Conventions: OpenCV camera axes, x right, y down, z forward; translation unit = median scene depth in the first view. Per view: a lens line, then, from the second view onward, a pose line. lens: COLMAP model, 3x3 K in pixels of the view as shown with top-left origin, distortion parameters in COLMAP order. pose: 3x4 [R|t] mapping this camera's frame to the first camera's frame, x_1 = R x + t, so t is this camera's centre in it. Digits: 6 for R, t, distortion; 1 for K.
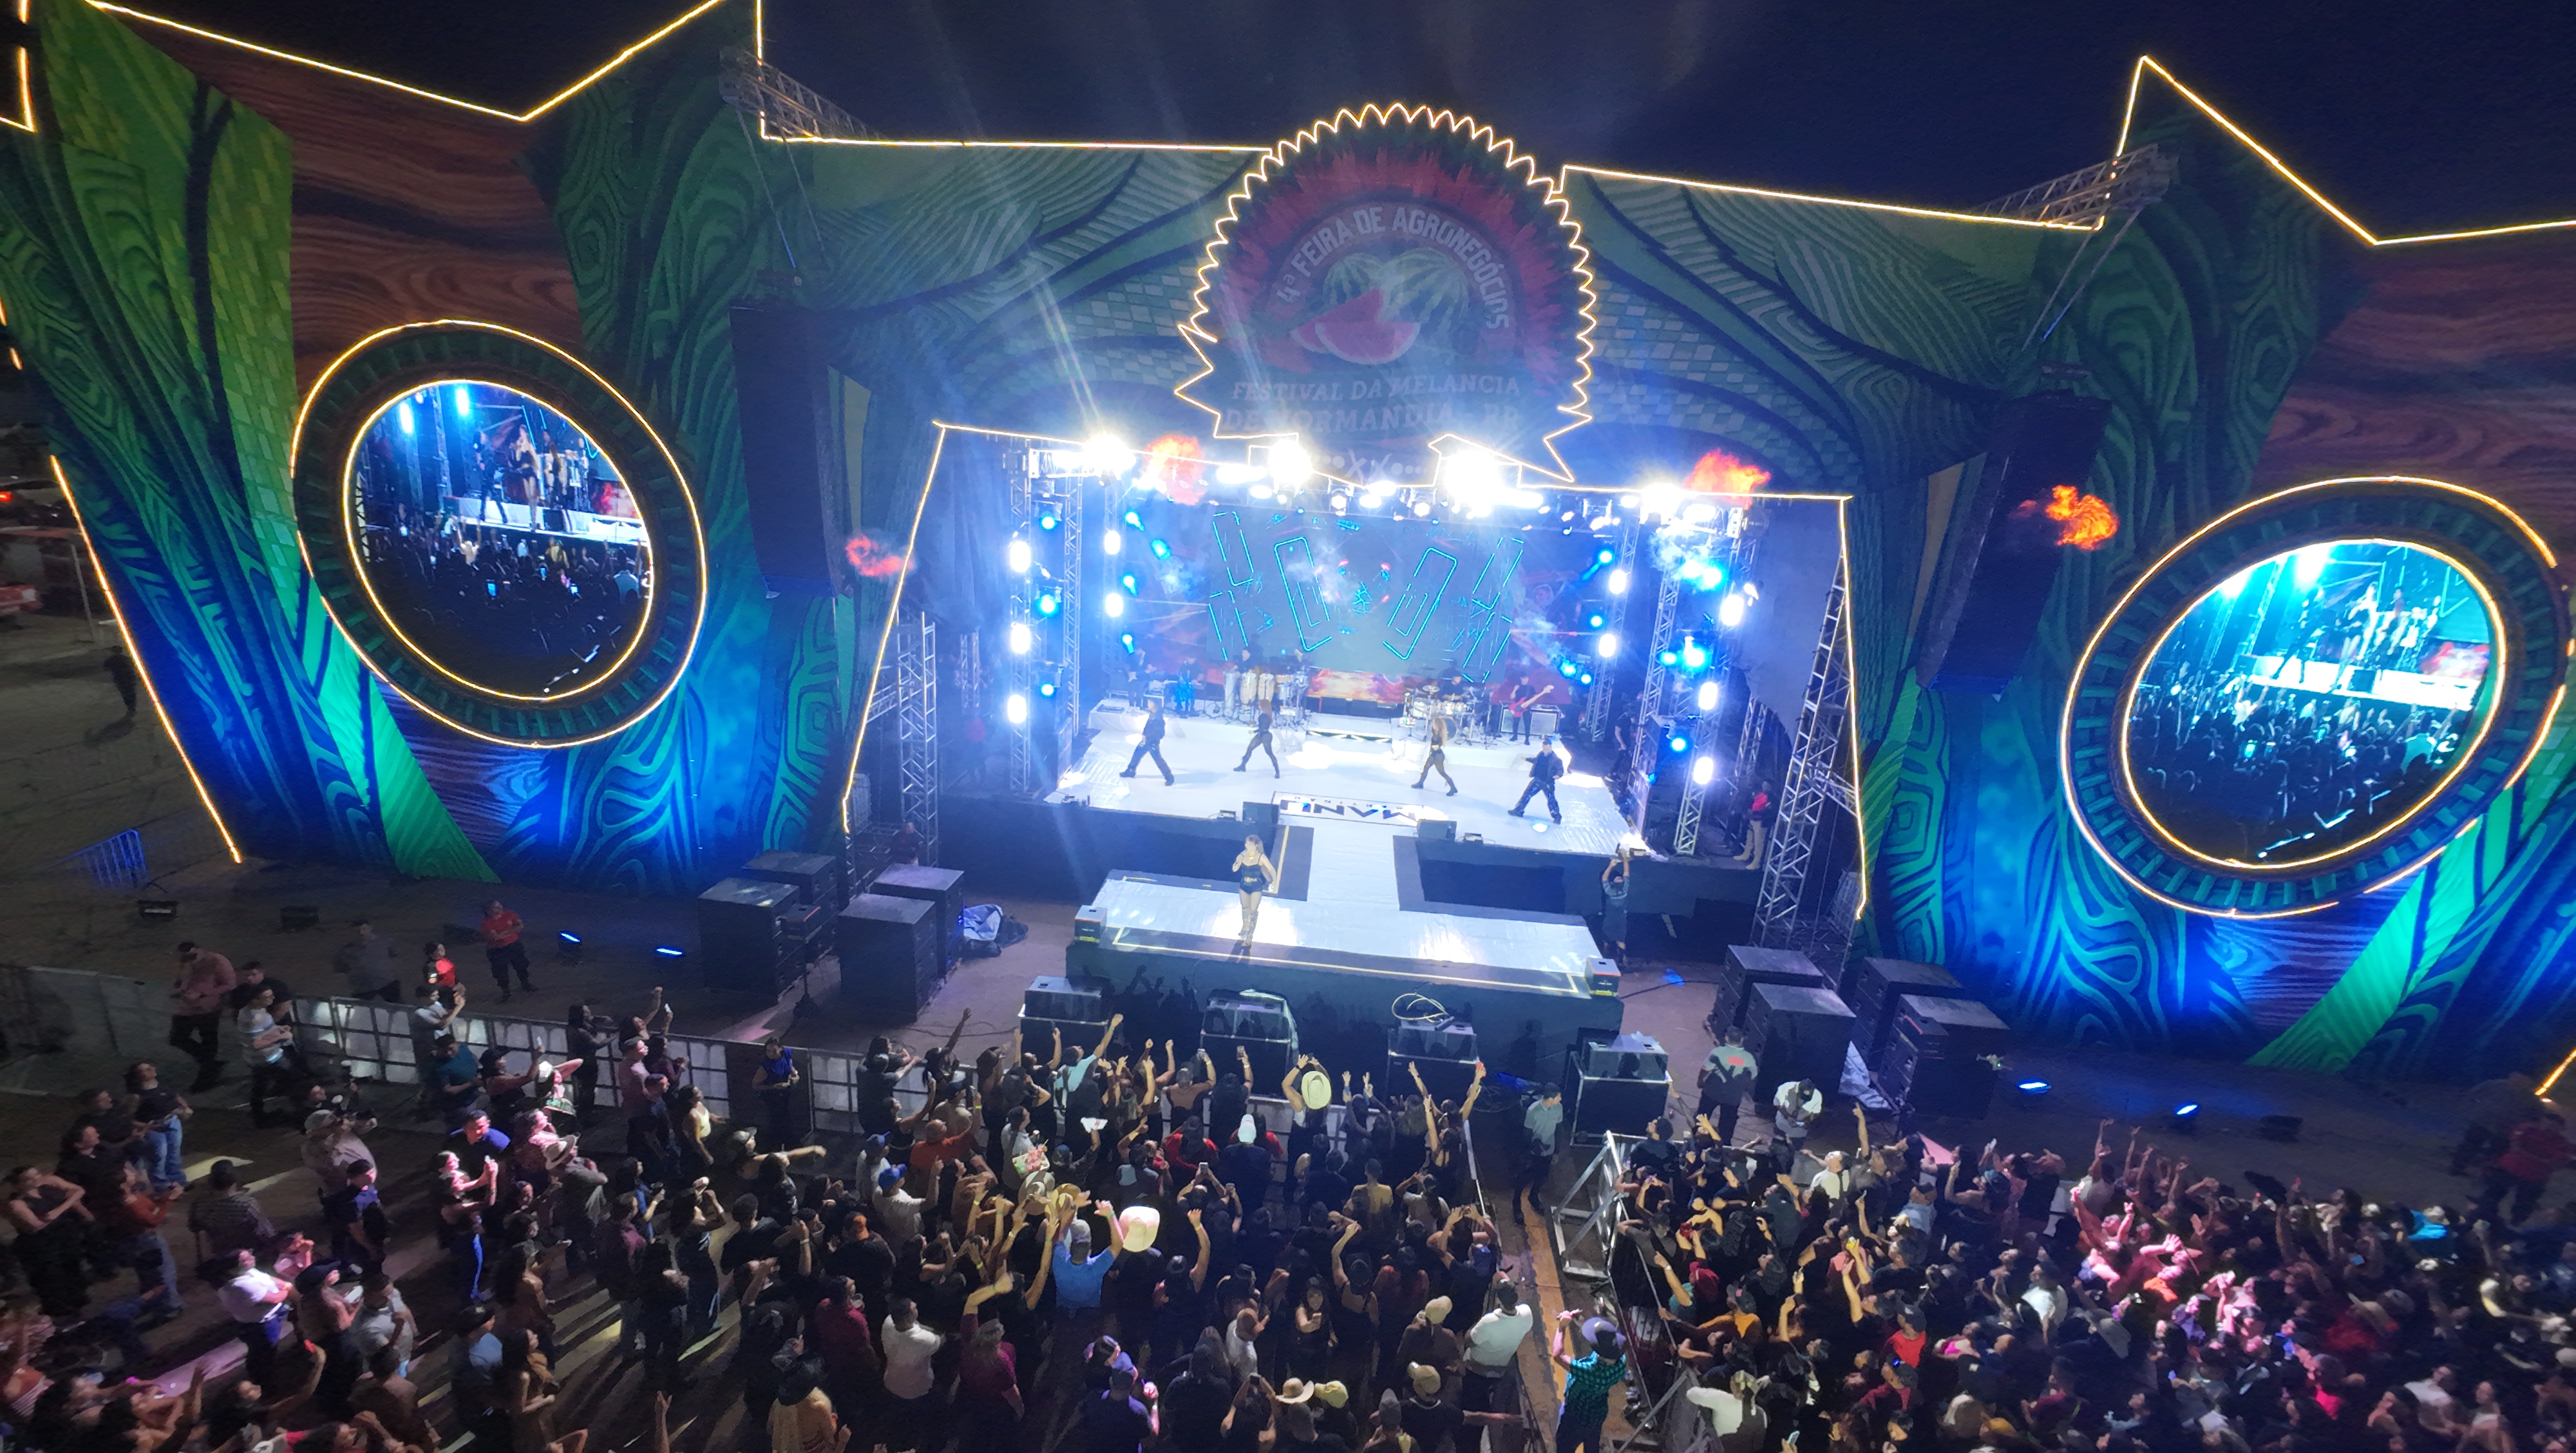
lens RADIAL K [[1008.9, 0, 1282.5], [0, 1008.9, 725.9], [0, 0, 1]] dist [-0.002858, 0.002348]
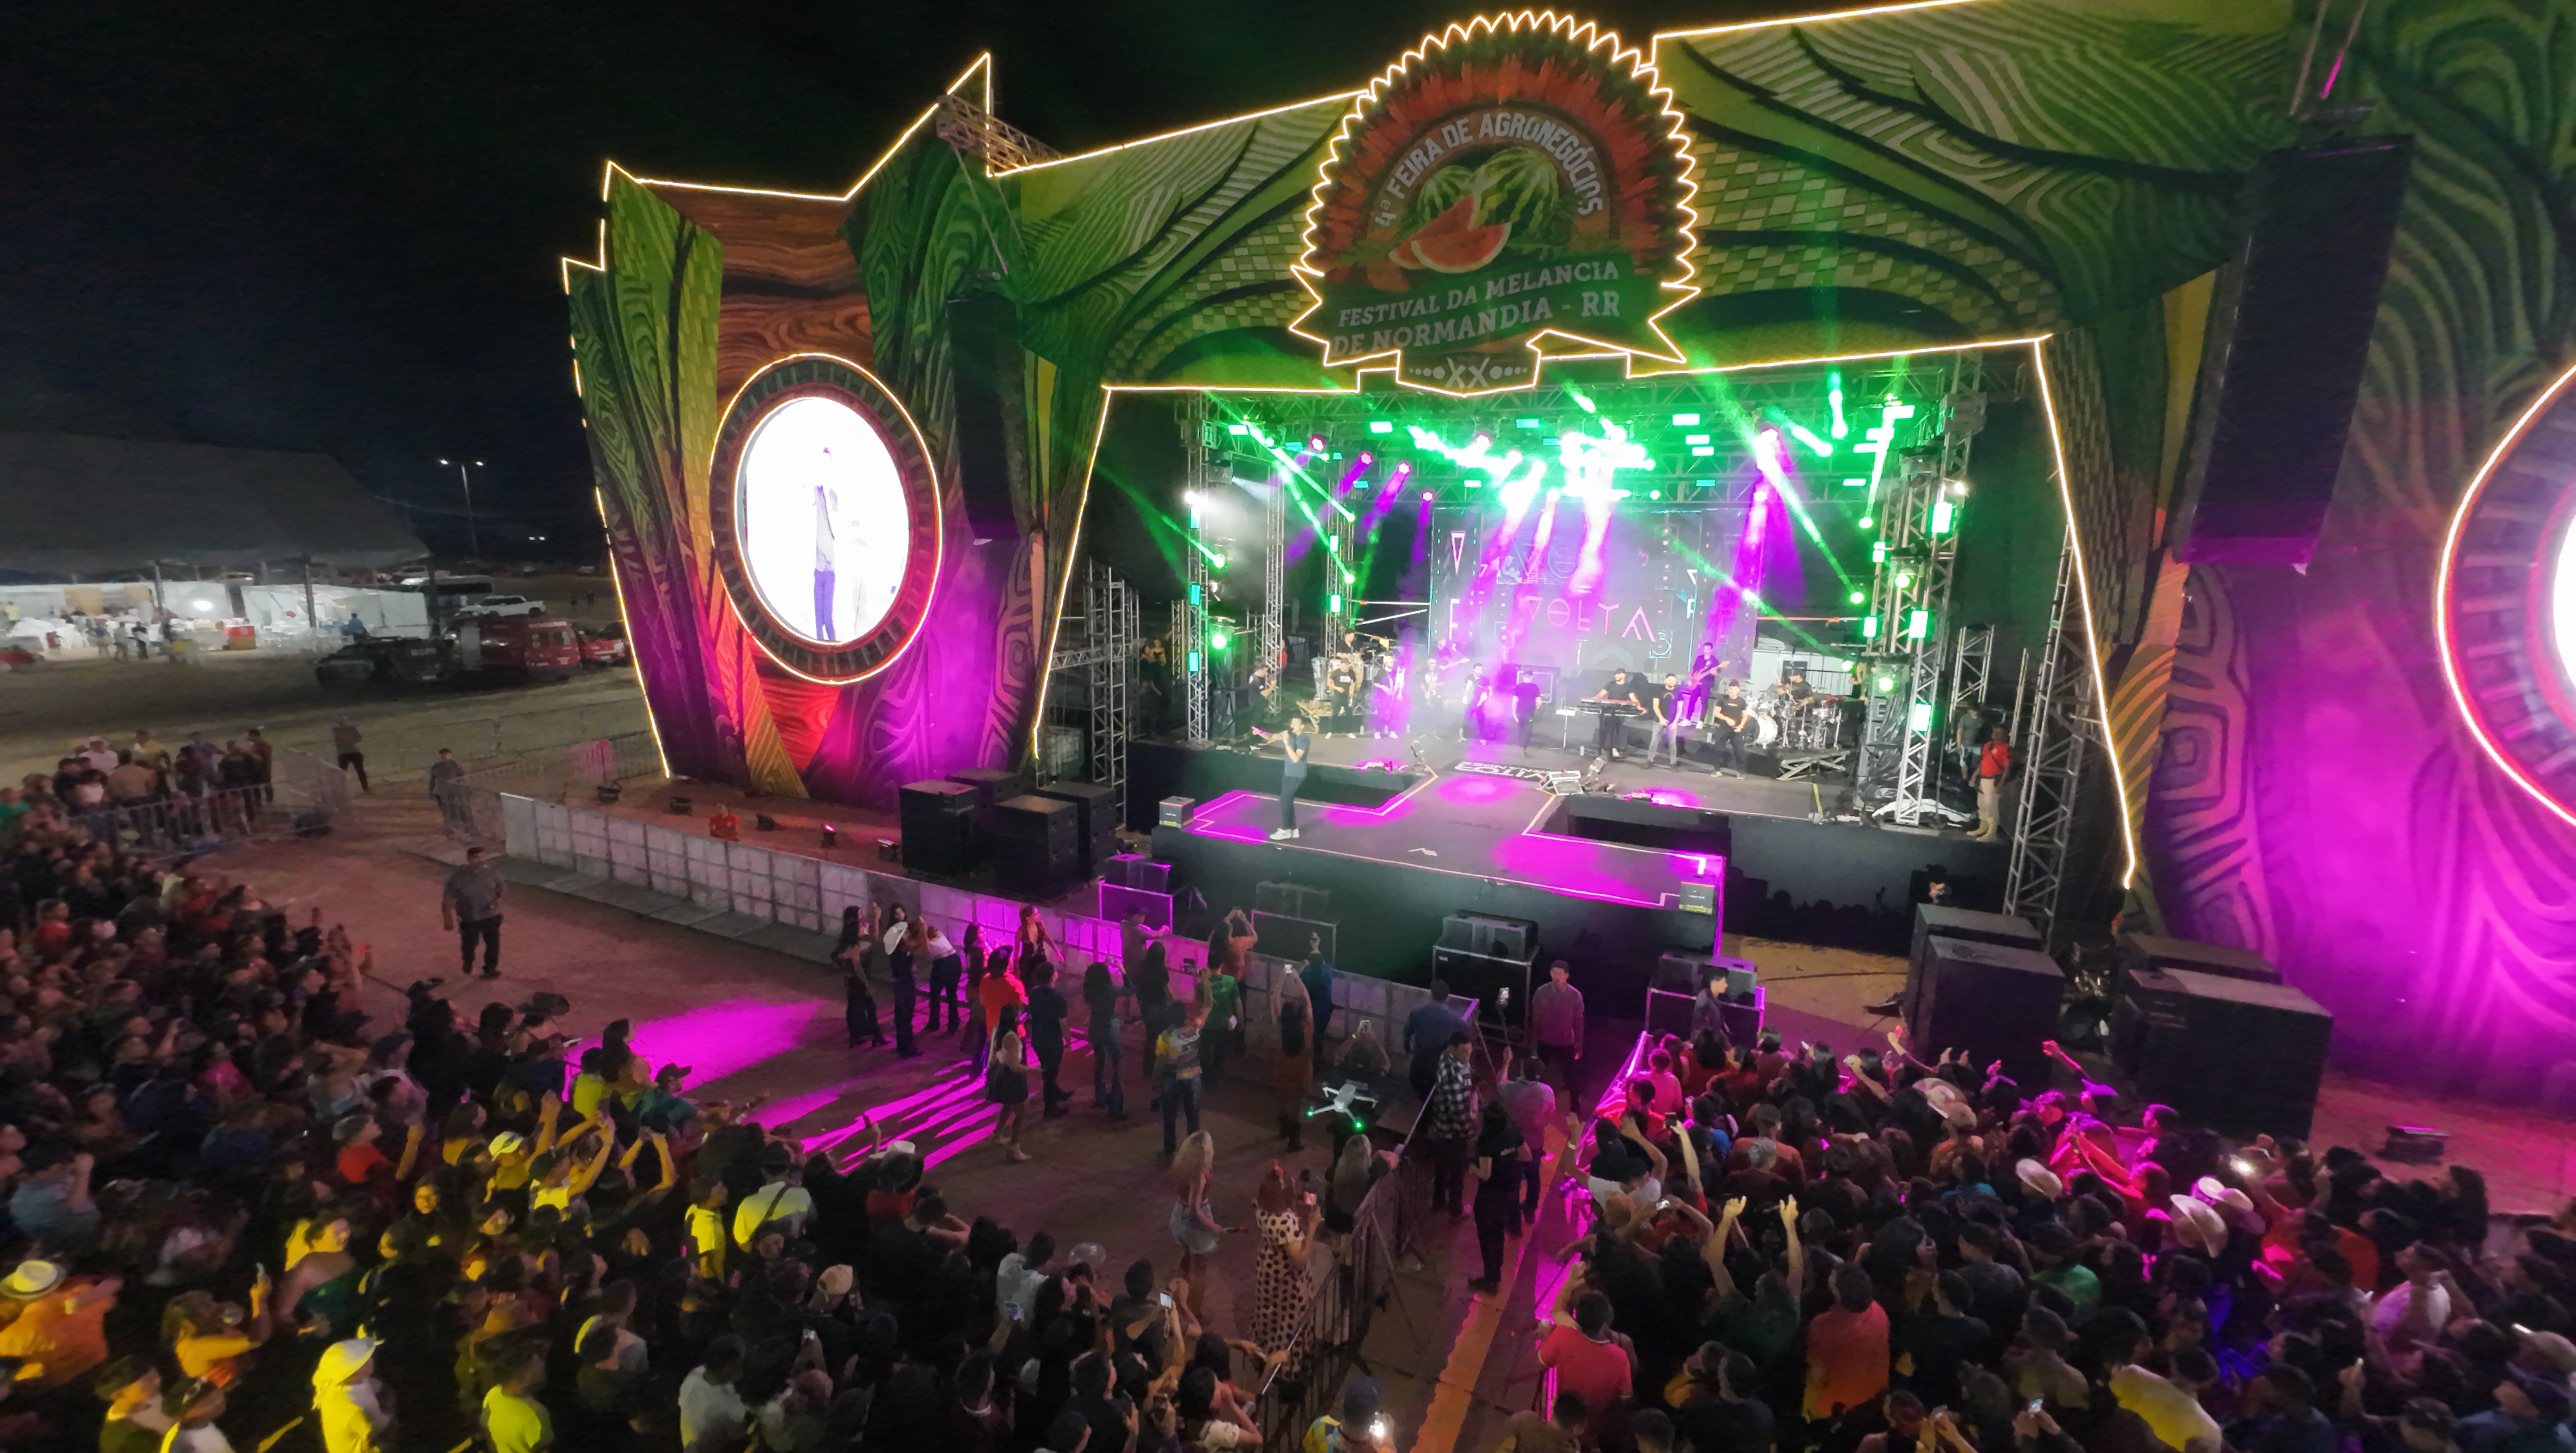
lens RADIAL K [[1008.9, 0, 1281.5], [0, 1008.9, 720.0], [0, 0, 1]] dist [-0.002858, 0.002348]
pose [[0.929043, 0.008825, -0.369866, 0.278065], [-0.052964, 0.992591, -0.109353, 0.195570], [0.366160, 0.121183, 0.922627, 0.052883]]
